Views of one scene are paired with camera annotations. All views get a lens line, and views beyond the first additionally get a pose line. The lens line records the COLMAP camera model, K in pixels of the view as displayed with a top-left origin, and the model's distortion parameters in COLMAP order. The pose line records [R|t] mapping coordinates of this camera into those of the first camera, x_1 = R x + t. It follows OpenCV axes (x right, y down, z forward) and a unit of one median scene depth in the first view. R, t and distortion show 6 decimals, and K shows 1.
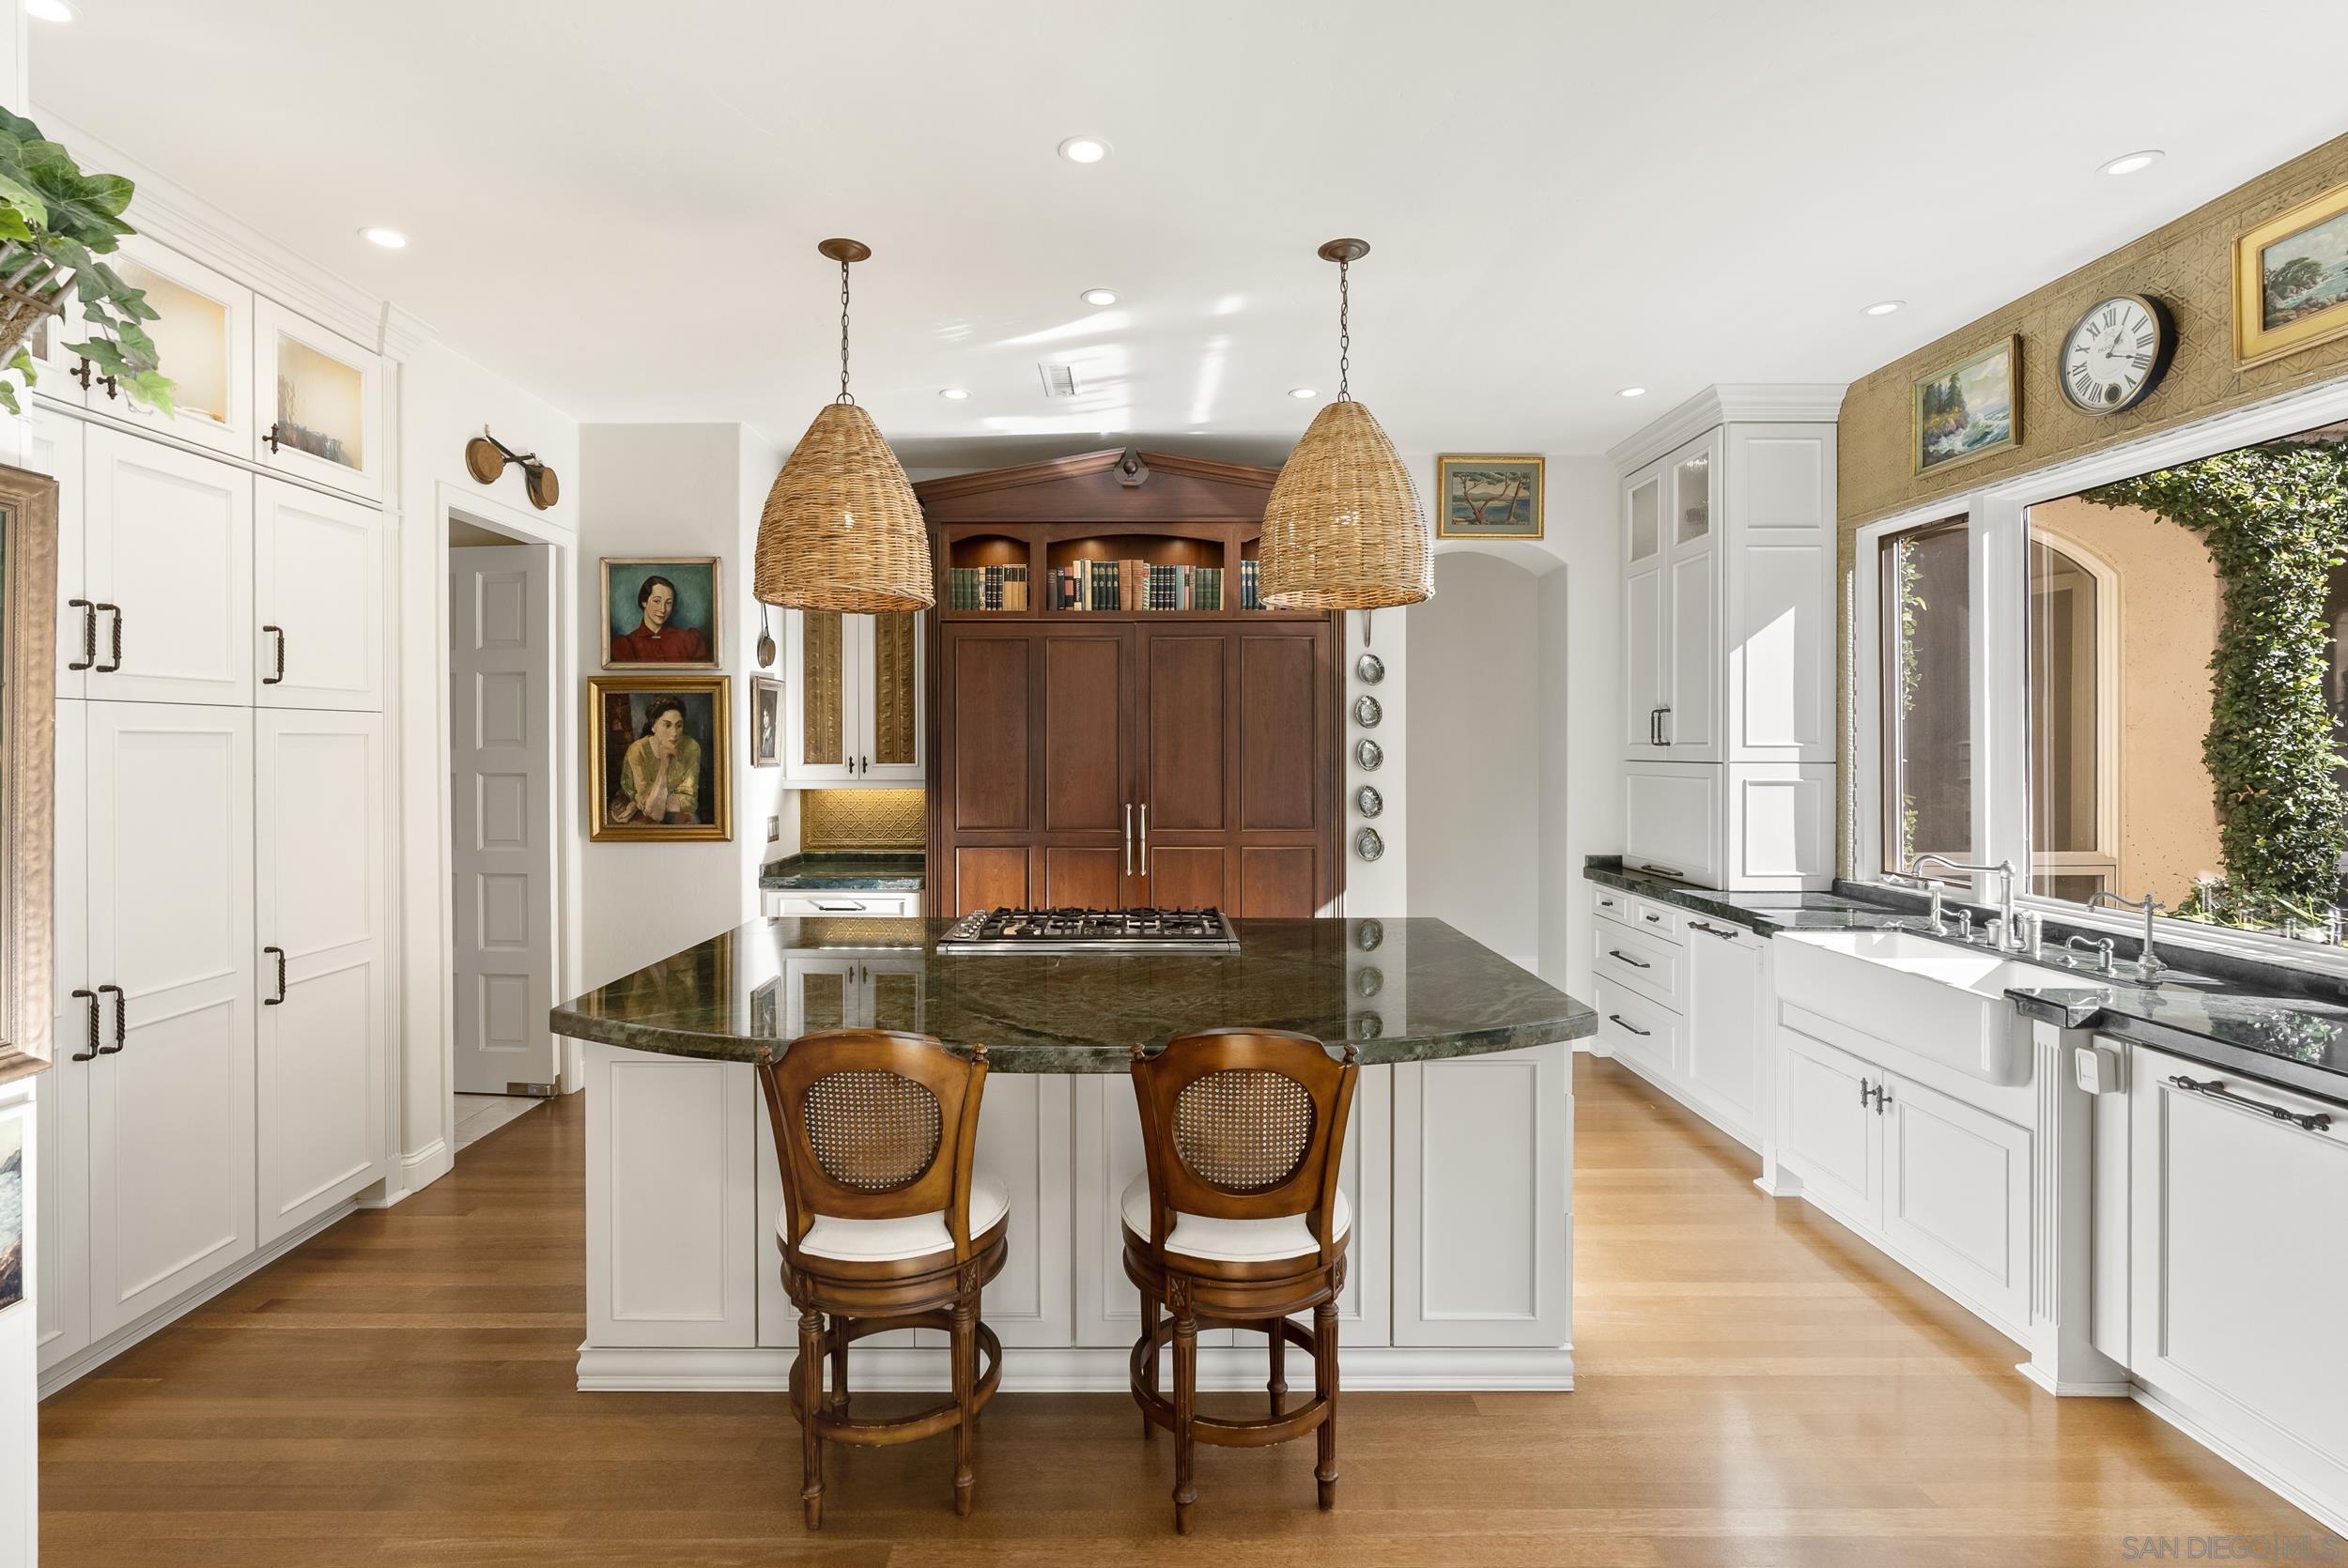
lens RADIAL K [[1094.9, 0, 1148.3], [0, 1094.9, 744.1], [0, 0, 1]] dist [-0.011003, 0.000161]
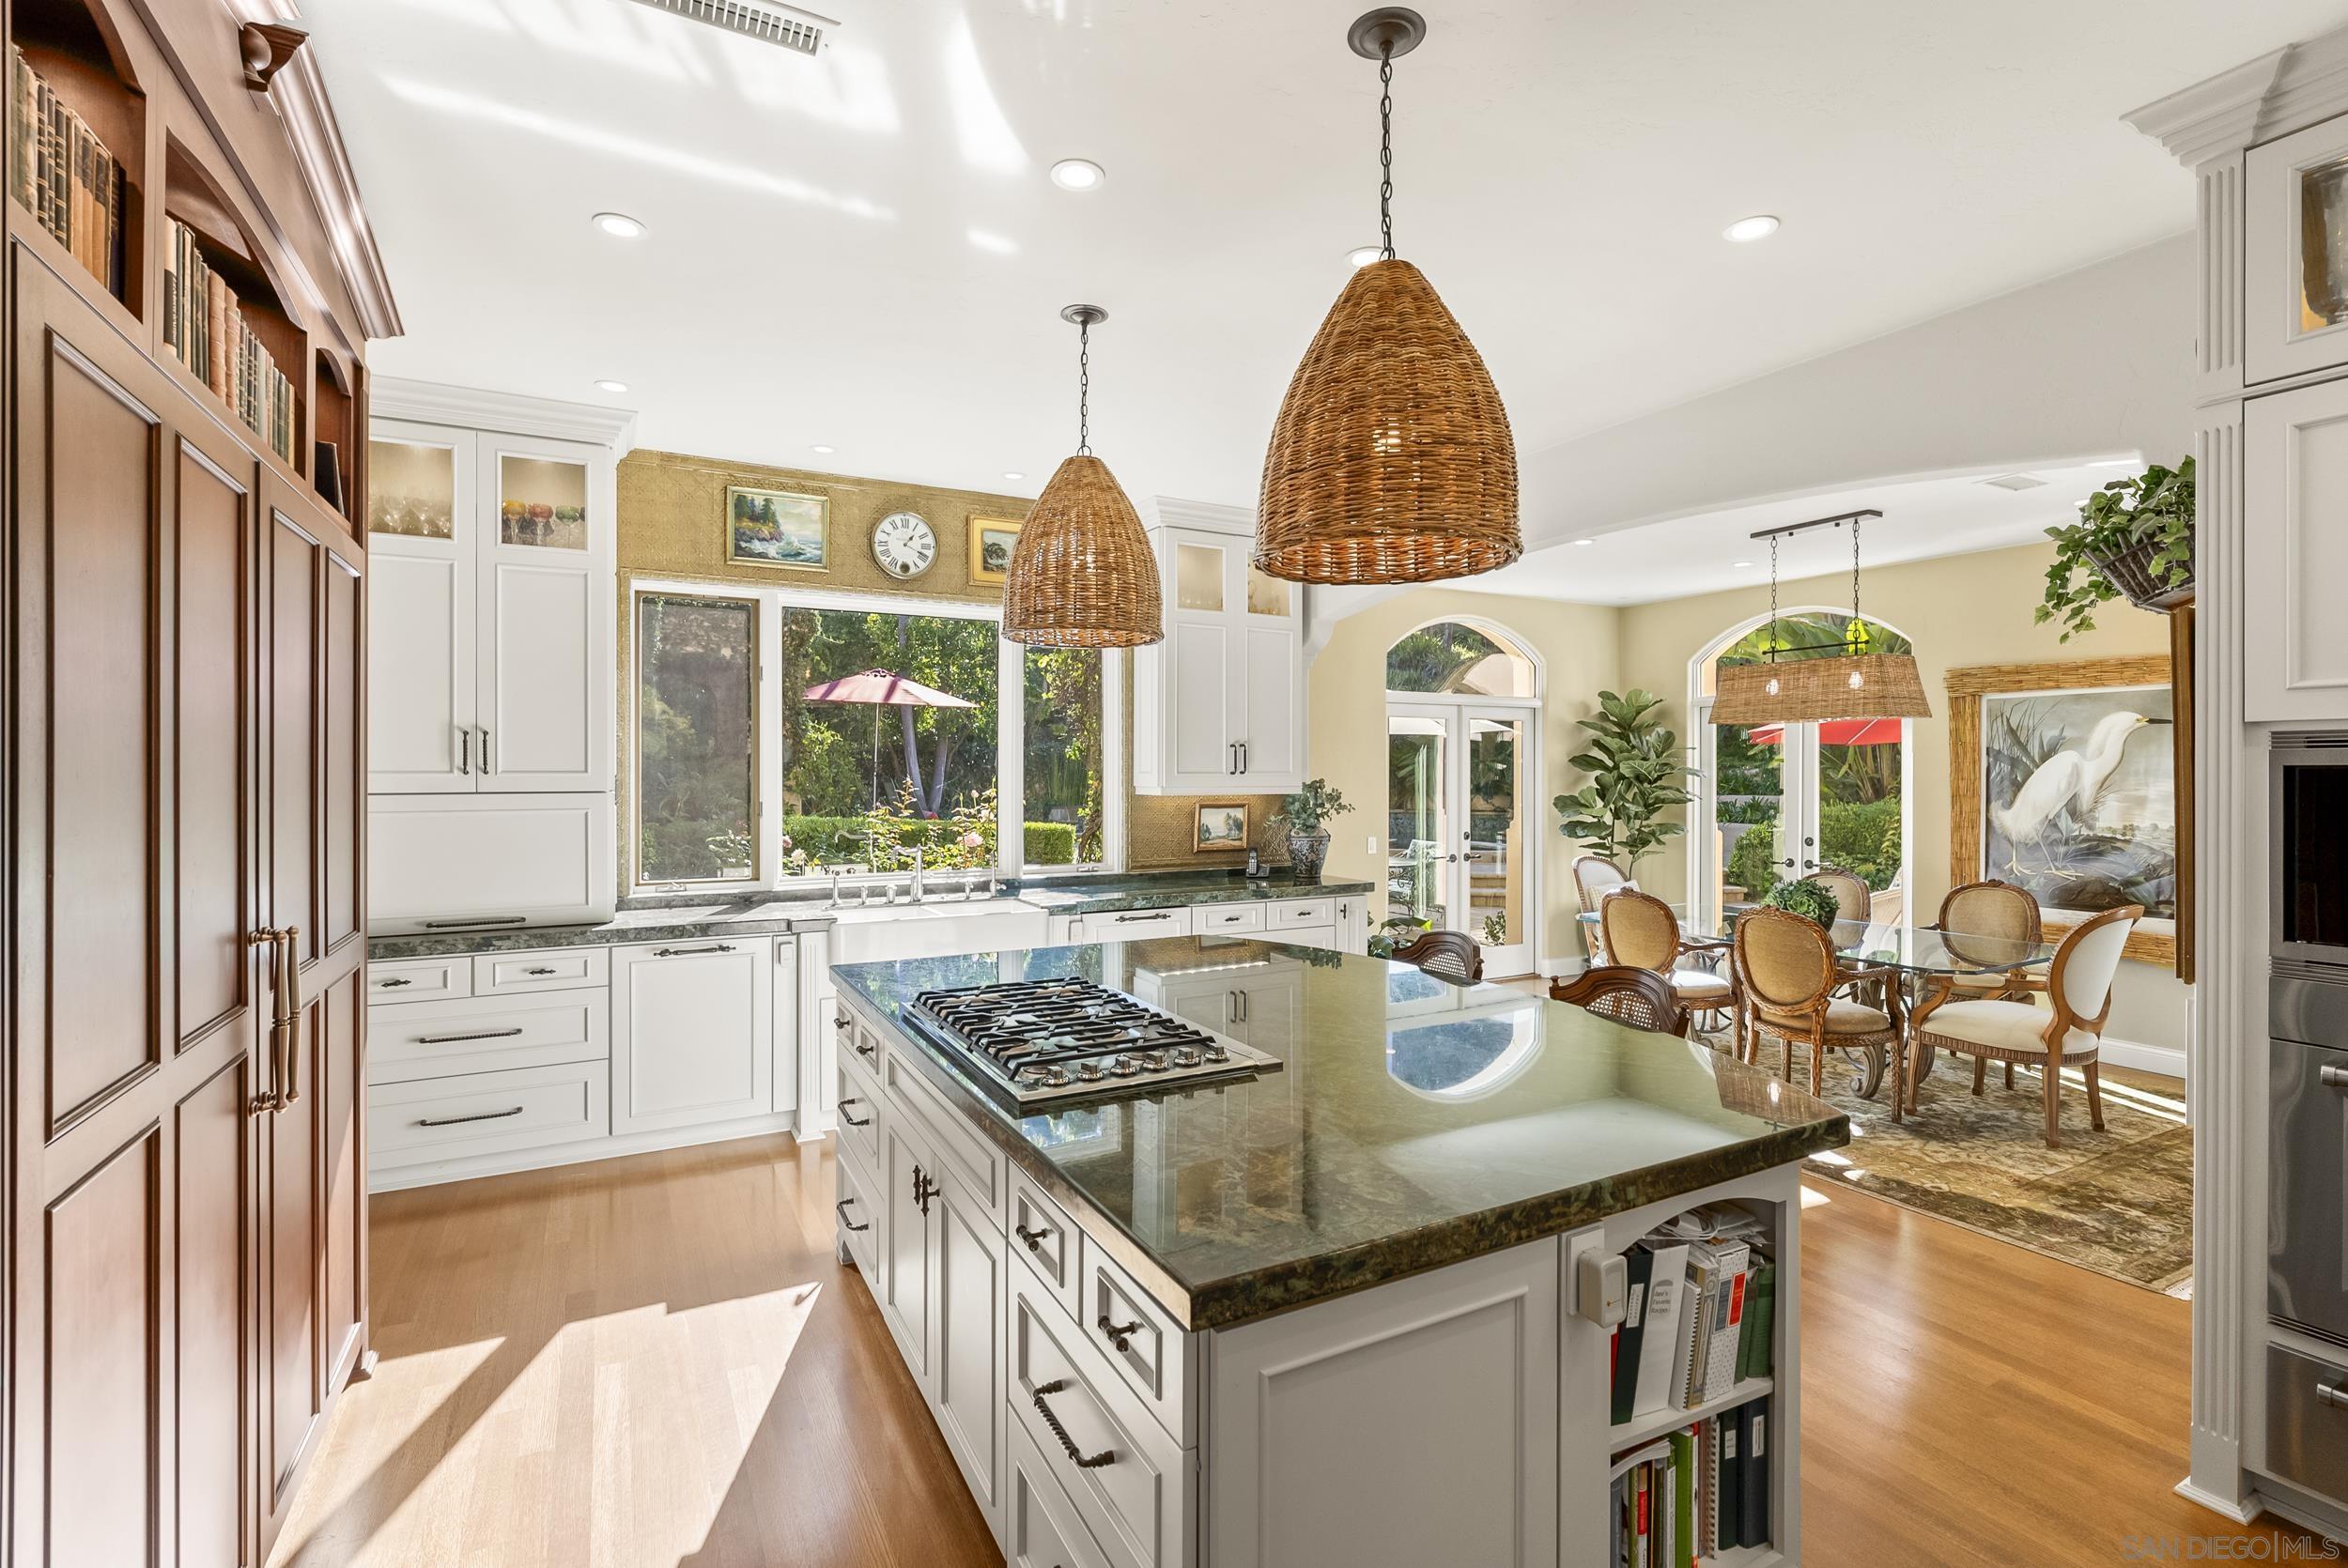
lens RADIAL K [[1059.2, 0, 1175.3], [0, 1059.2, 774.6], [0, 0, 1]] dist [-0.000231, 0.000443]
pose [[-0.471015, -0.000316, 0.882125, -0.654494], [-0.000515, 1.000000, 0.000083, 0.002979], [-0.882125, -0.000415, -0.471015, 1.169685]]
